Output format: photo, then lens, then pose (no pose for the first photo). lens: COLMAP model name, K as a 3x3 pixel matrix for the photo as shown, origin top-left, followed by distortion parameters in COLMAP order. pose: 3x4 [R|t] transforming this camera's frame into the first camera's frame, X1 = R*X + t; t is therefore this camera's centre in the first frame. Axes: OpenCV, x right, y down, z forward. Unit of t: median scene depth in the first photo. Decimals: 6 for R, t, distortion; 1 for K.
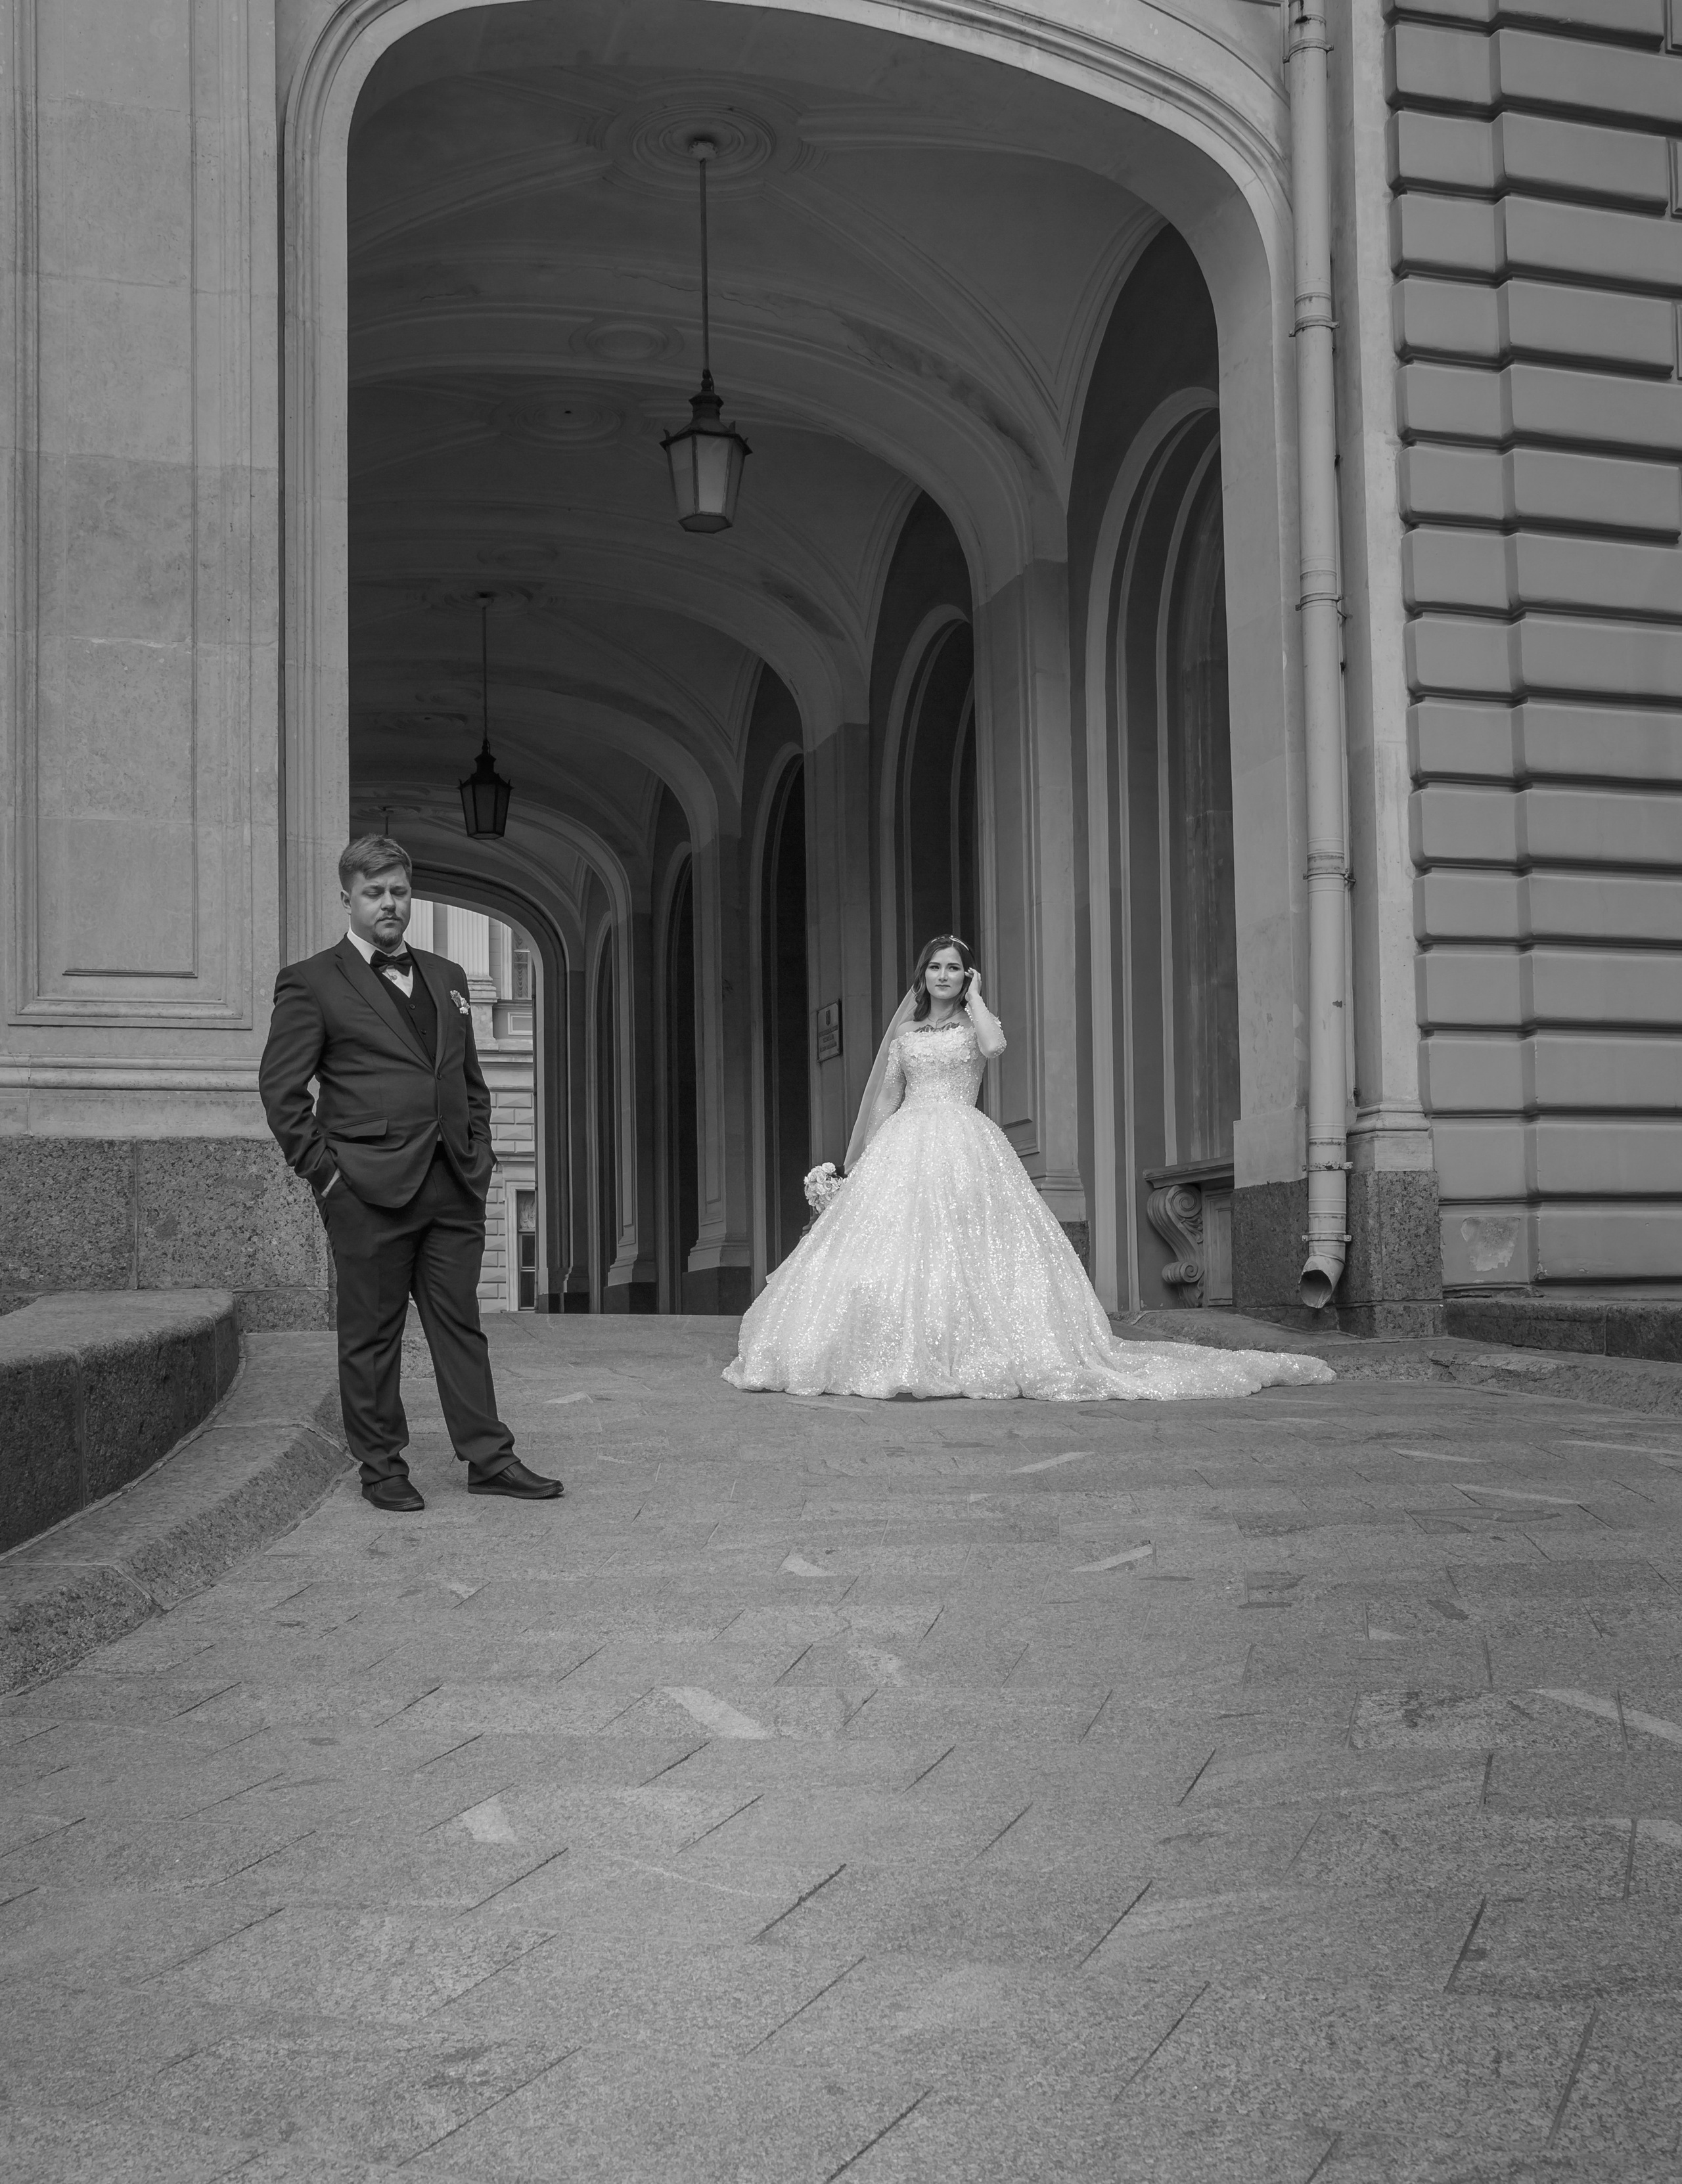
lens RADIAL K [[2382.4, 0, 804.3], [0, 2382.4, 1286.0], [0, 0, 1]] dist [-0.095037, 0.125660]
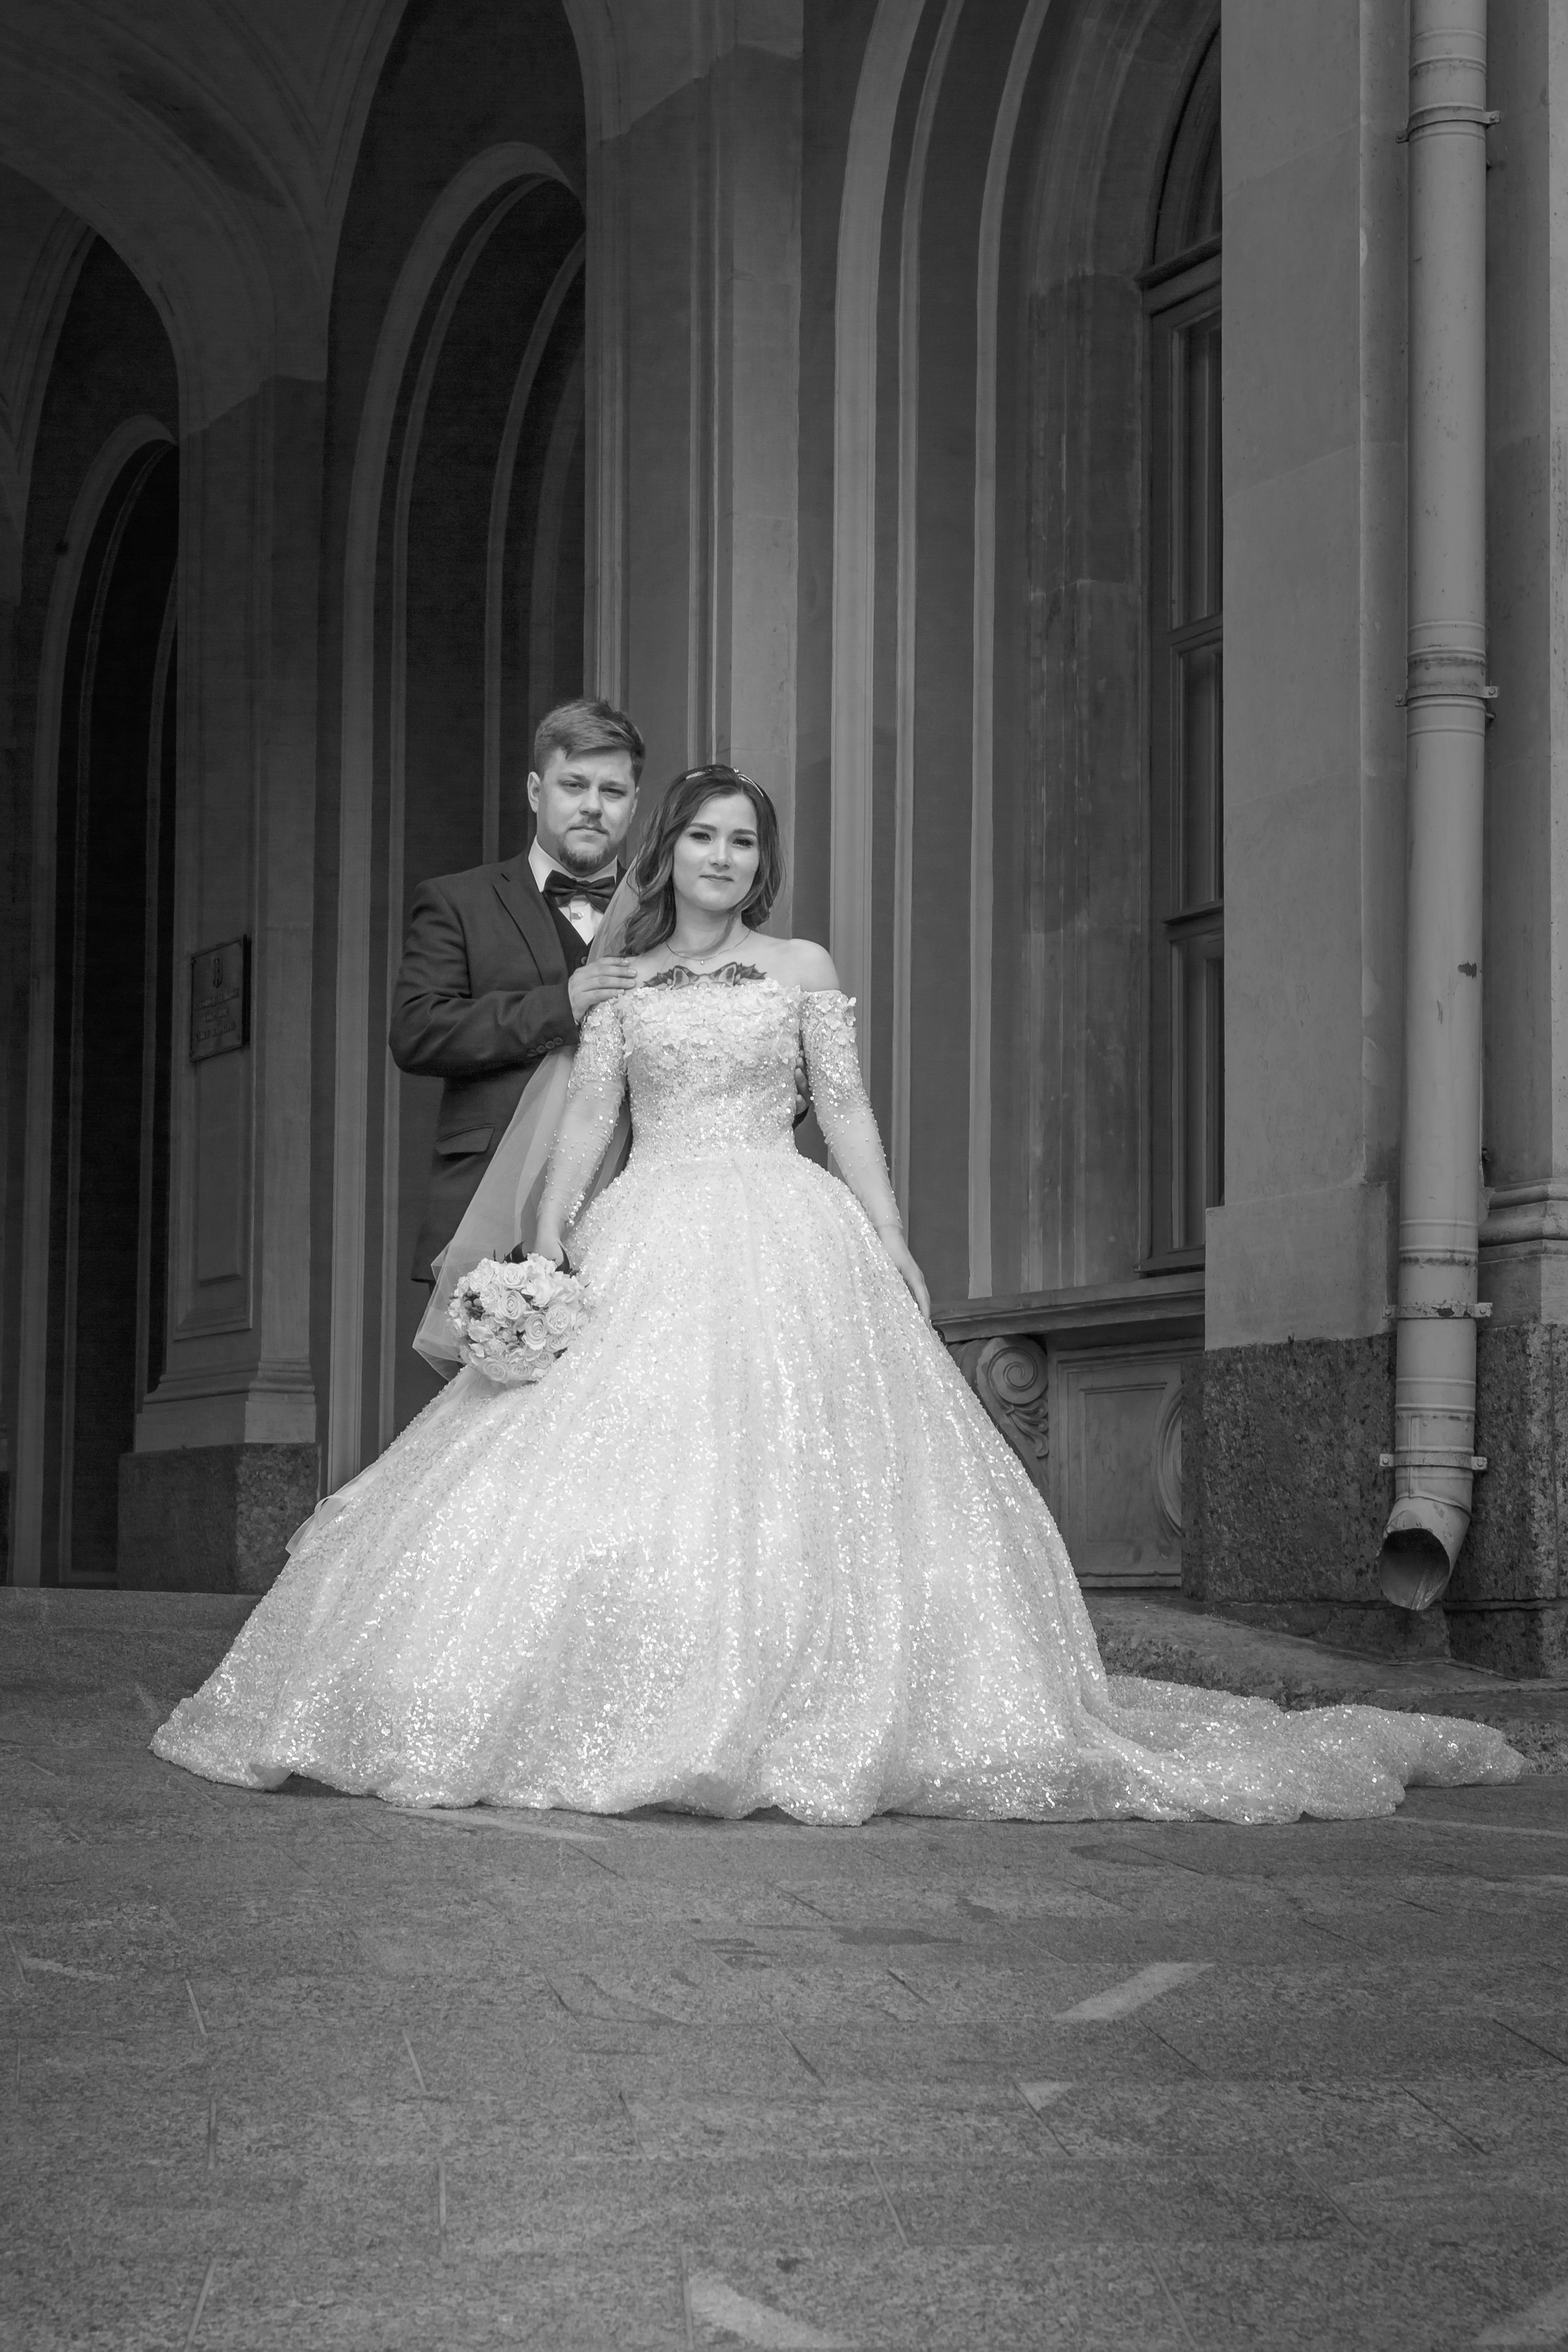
lens RADIAL K [[4424.4, 0, 739.4], [0, 4424.4, 1210.1], [0, 0, 1]] dist [0.104749, 0.211708]
pose [[0.984753, 0.039582, 0.169398, -0.068405], [-0.027977, 0.997130, -0.070355, -0.004136], [-0.171697, 0.064543, 0.983033, 0.152723]]
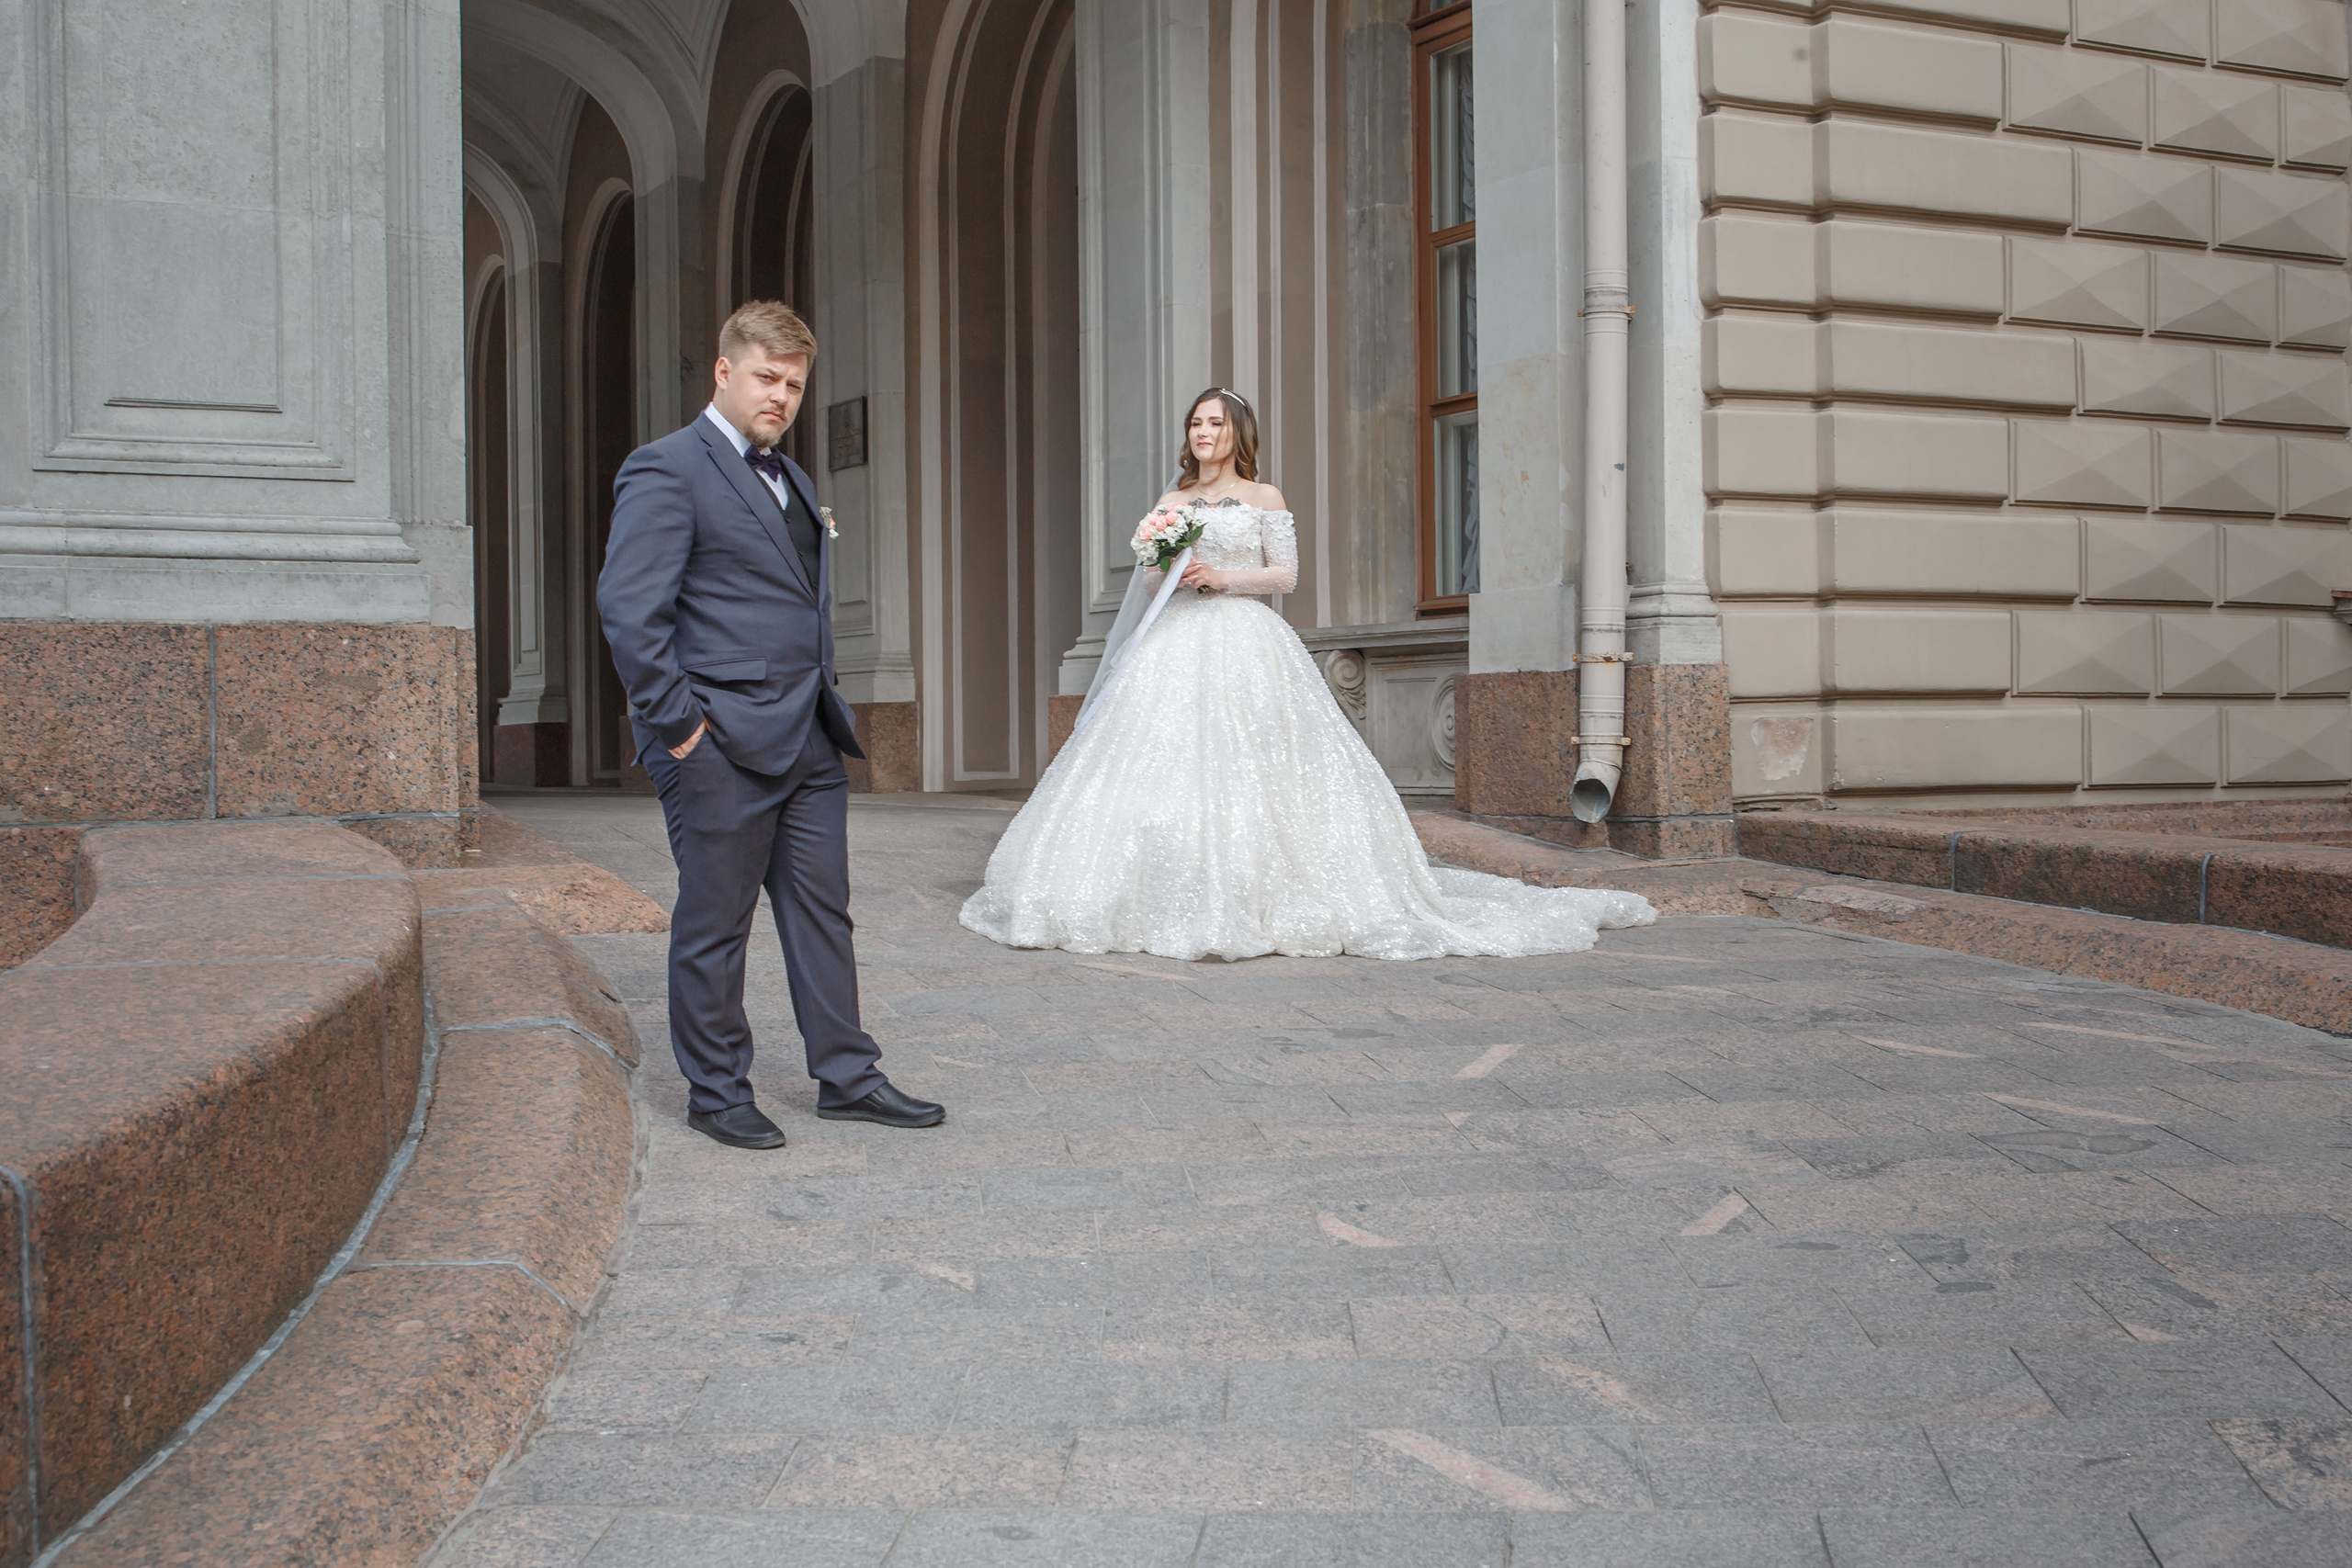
lens RADIAL K [[2860.4, 0, 1176.0], [0, 2860.4, 784.0], [0, 0, 1]] dist [-0.041756, 0.112278]
pose [[0.979749, 0.003081, 0.200205, -0.137678], [-0.009871, 0.999409, 0.032926, -0.037393], [-0.199985, -0.034235, 0.979201, 0.020751]]
